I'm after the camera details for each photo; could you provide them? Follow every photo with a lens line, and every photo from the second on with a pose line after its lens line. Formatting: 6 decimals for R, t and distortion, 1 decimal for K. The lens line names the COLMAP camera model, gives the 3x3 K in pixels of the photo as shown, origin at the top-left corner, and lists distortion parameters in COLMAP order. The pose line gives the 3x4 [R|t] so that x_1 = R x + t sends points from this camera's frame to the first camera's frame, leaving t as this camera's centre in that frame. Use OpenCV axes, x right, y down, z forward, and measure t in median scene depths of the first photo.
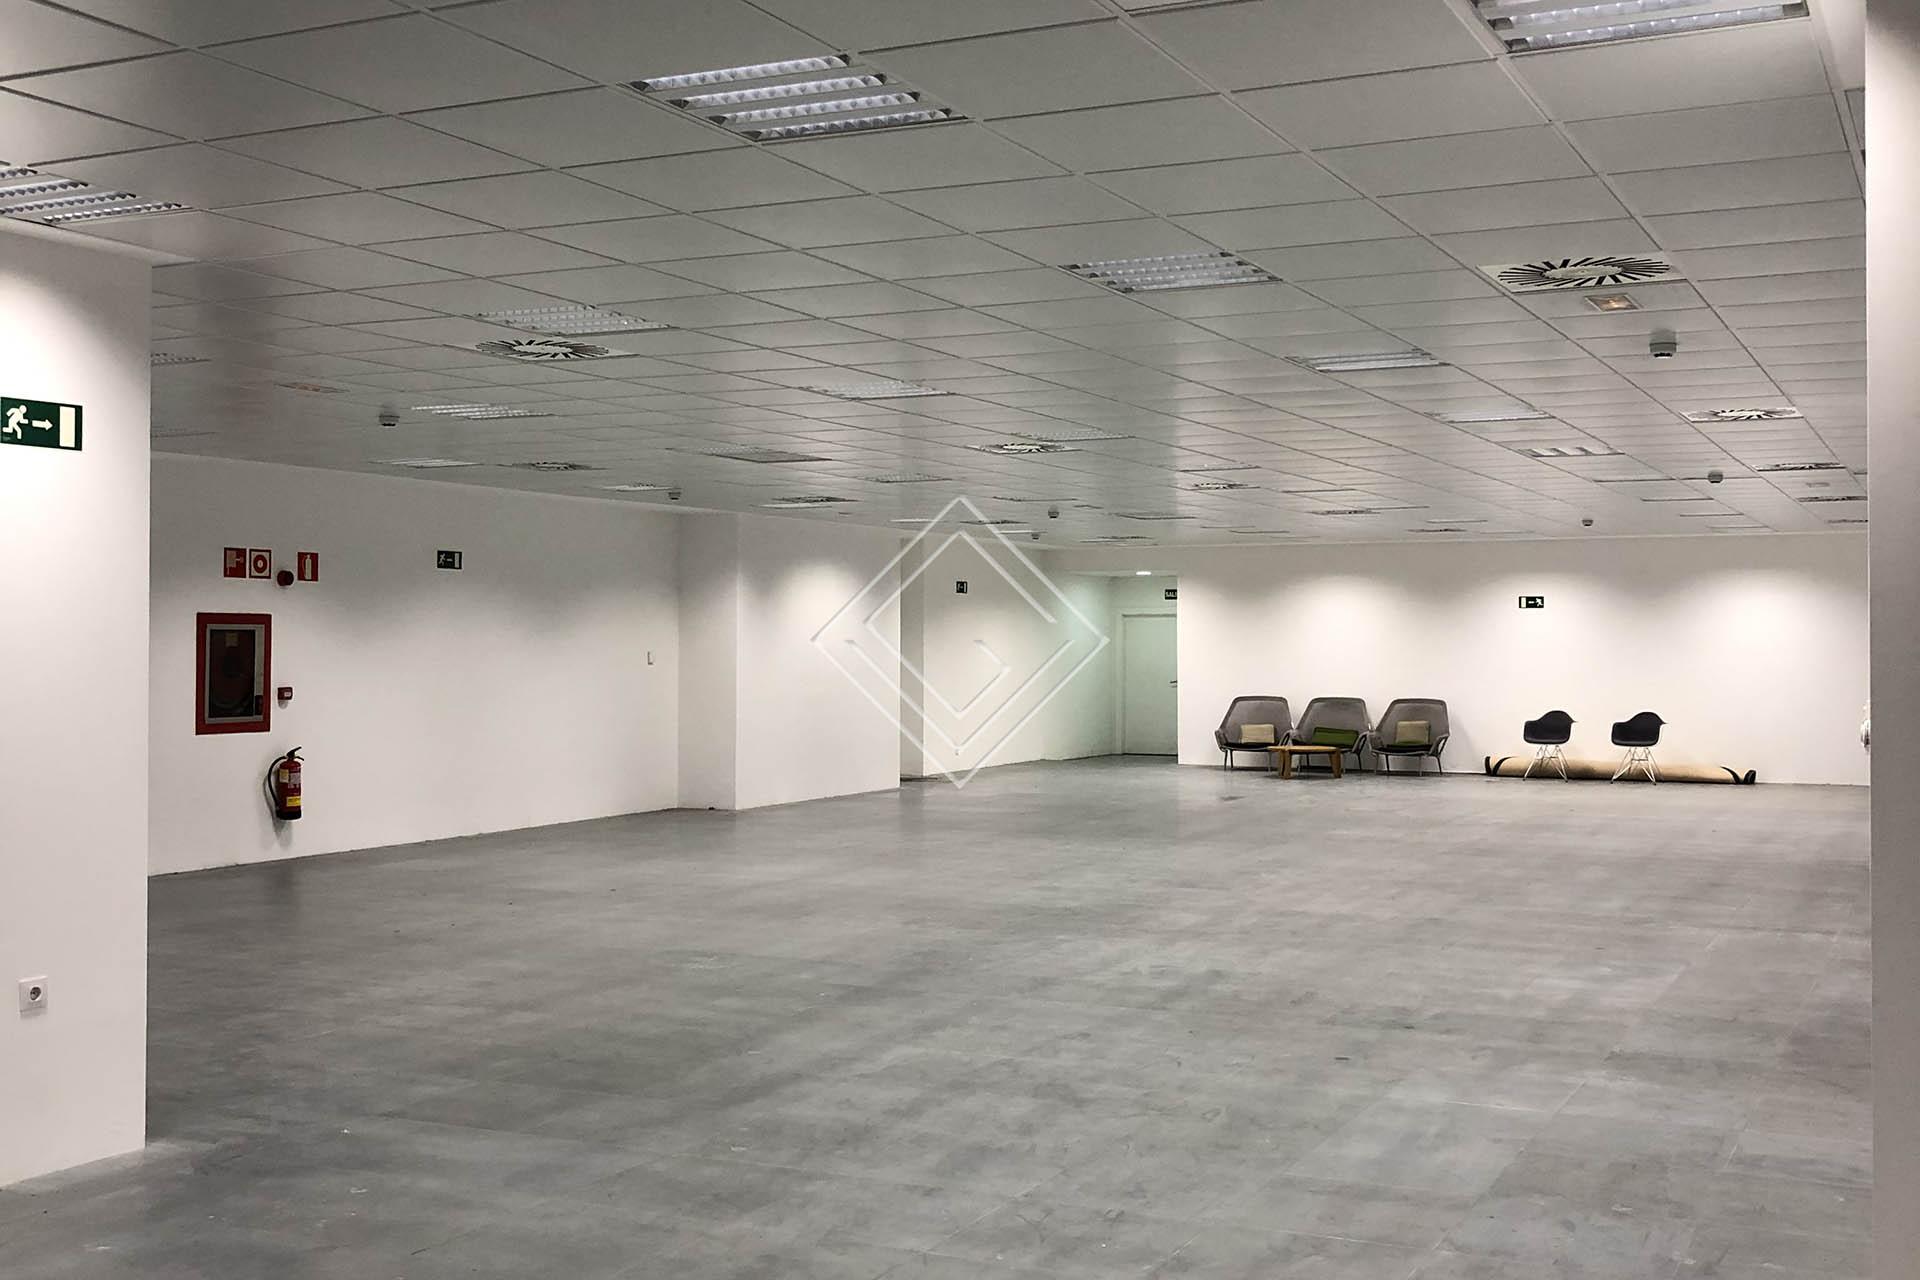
lens RADIAL K [[2091.9, 0, 975.2], [0, 2091.9, 600.8], [0, 0, 1]] dist [0.136783, -0.350536]
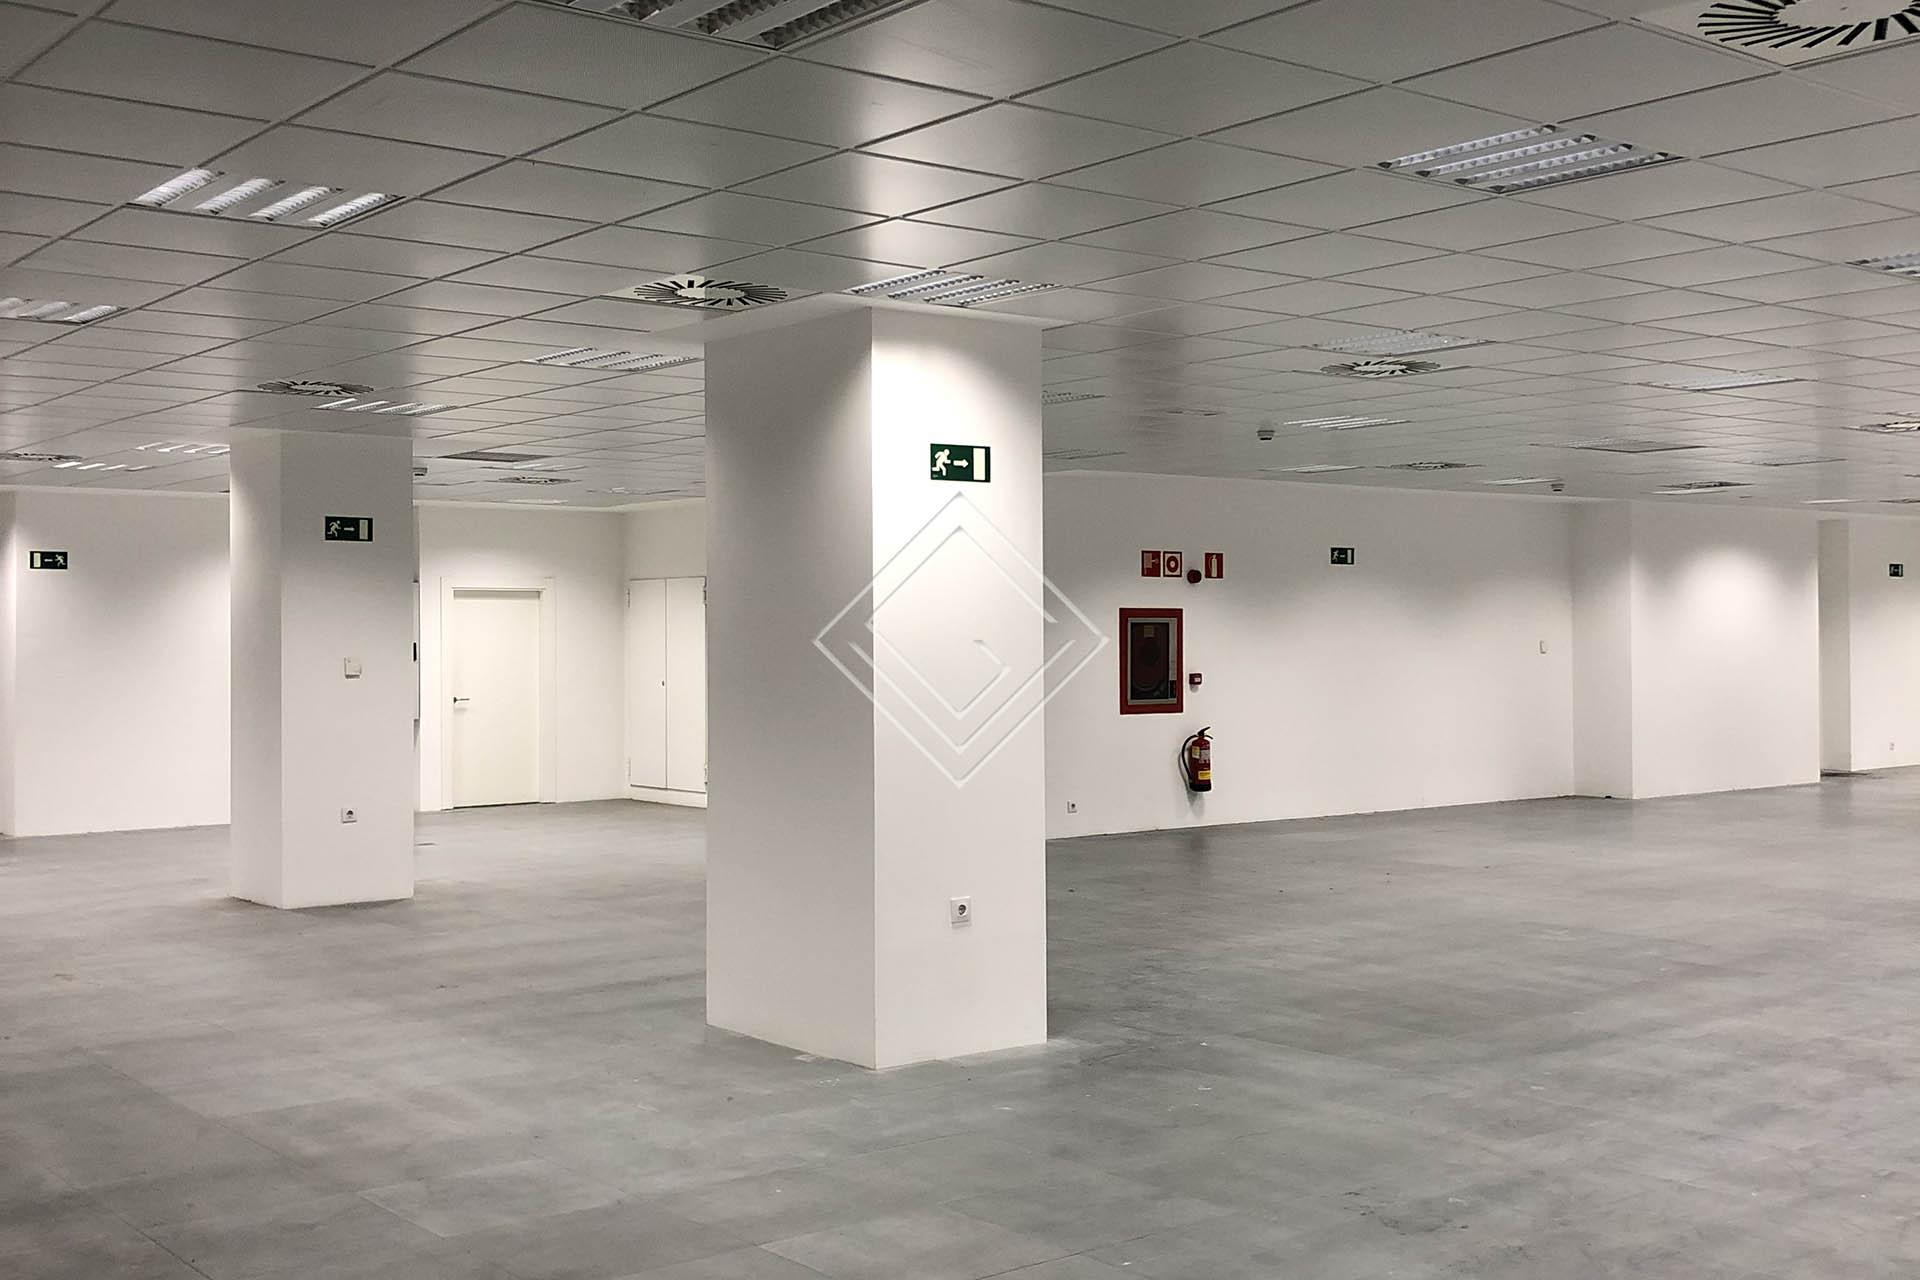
lens RADIAL K [[2091.9, 0, 975.2], [0, 2091.9, 600.8], [0, 0, 1]] dist [0.136783, -0.350536]
pose [[0.904374, -0.013962, -0.426512, 0.043838], [0.015918, 0.999873, 0.001021, -0.000734], [0.426443, -0.007713, 0.904481, -0.057223]]
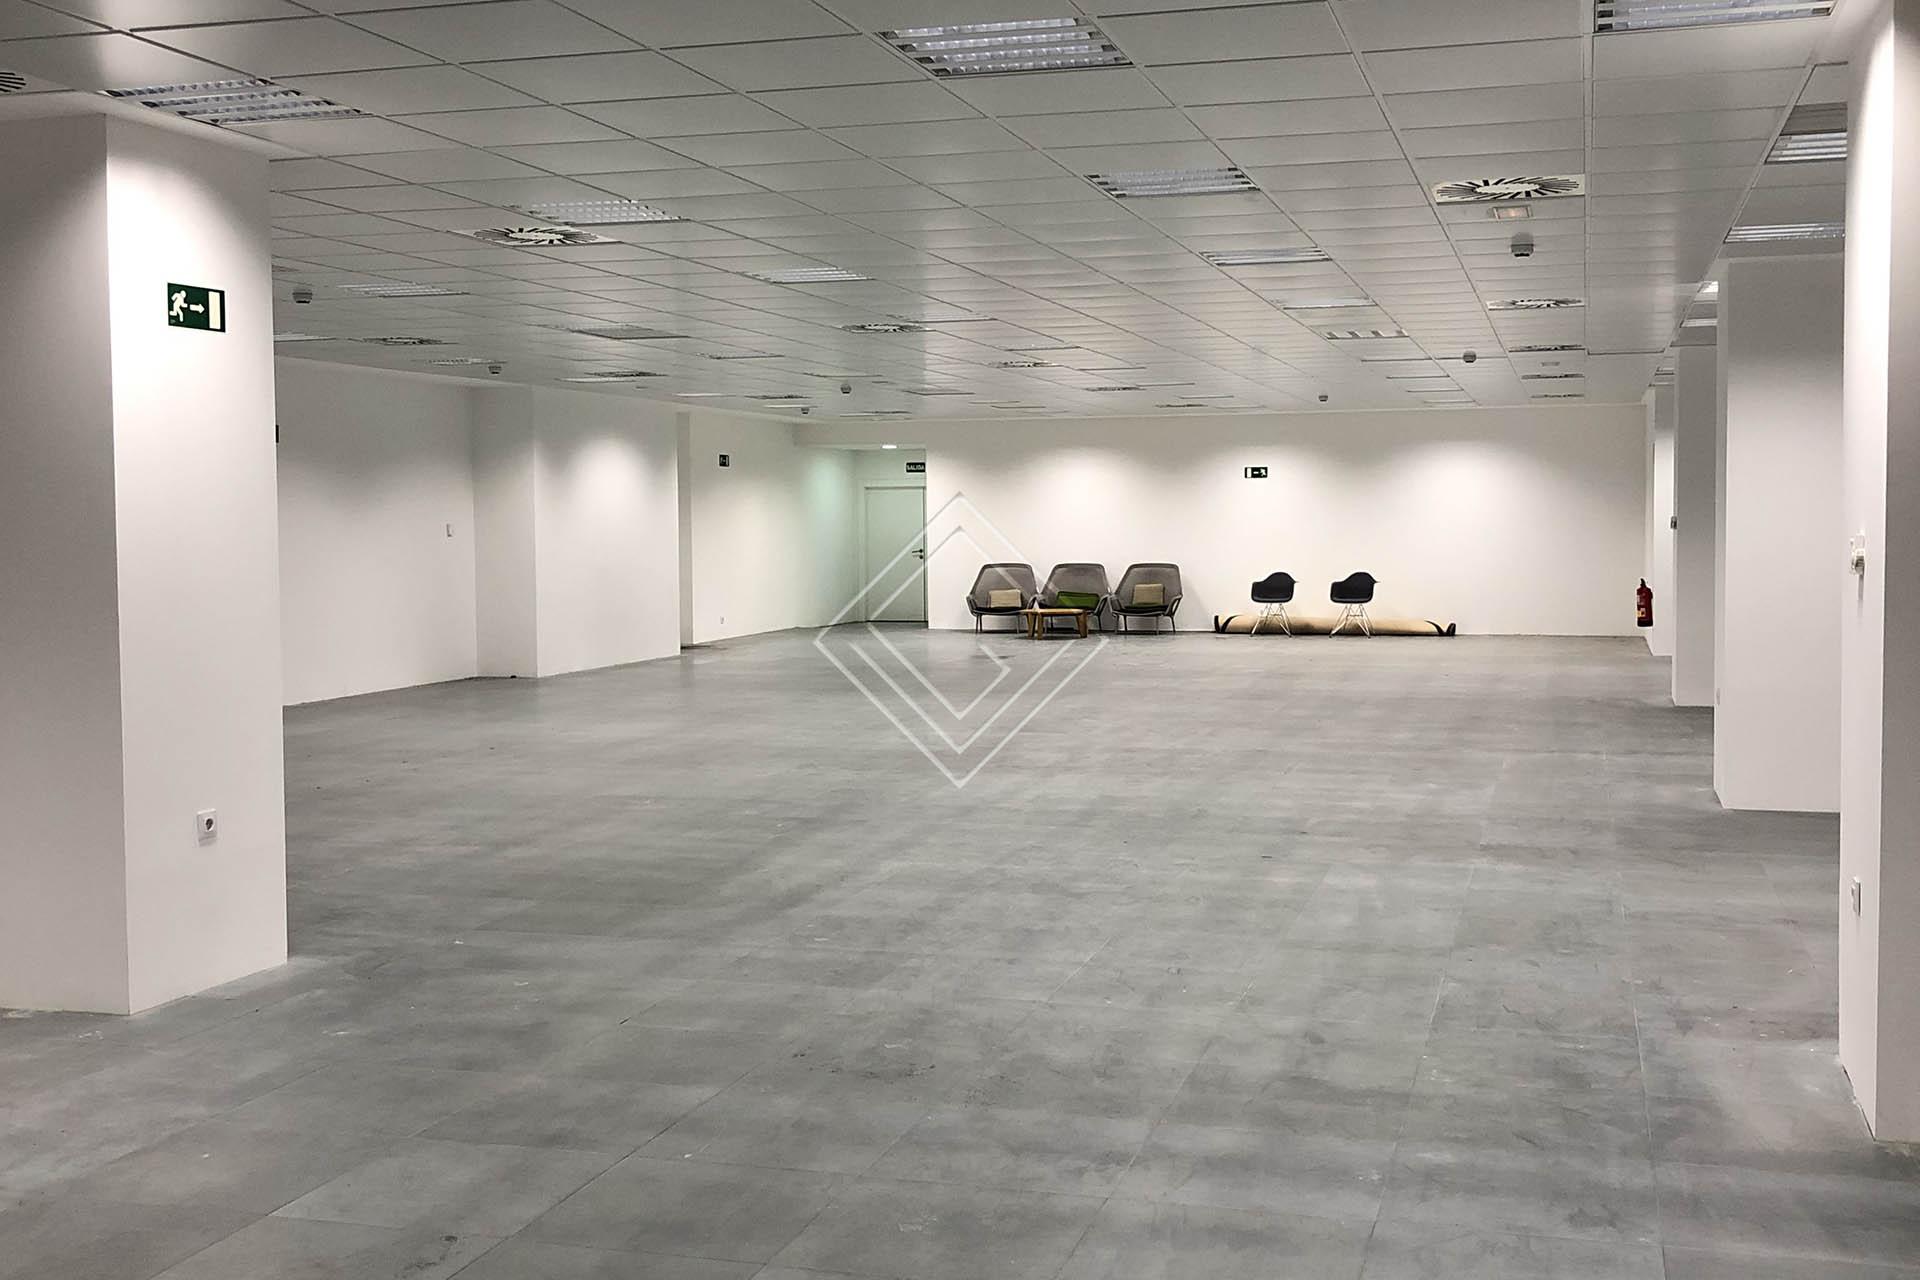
lens RADIAL K [[2091.9, 0, 975.2], [0, 2091.9, 600.8], [0, 0, 1]] dist [0.136783, -0.350536]
pose [[0.986223, -0.014986, 0.164742, -0.096751], [0.005102, 0.998170, 0.060258, 0.001538], [-0.165344, -0.058588, 0.984494, -0.063873]]
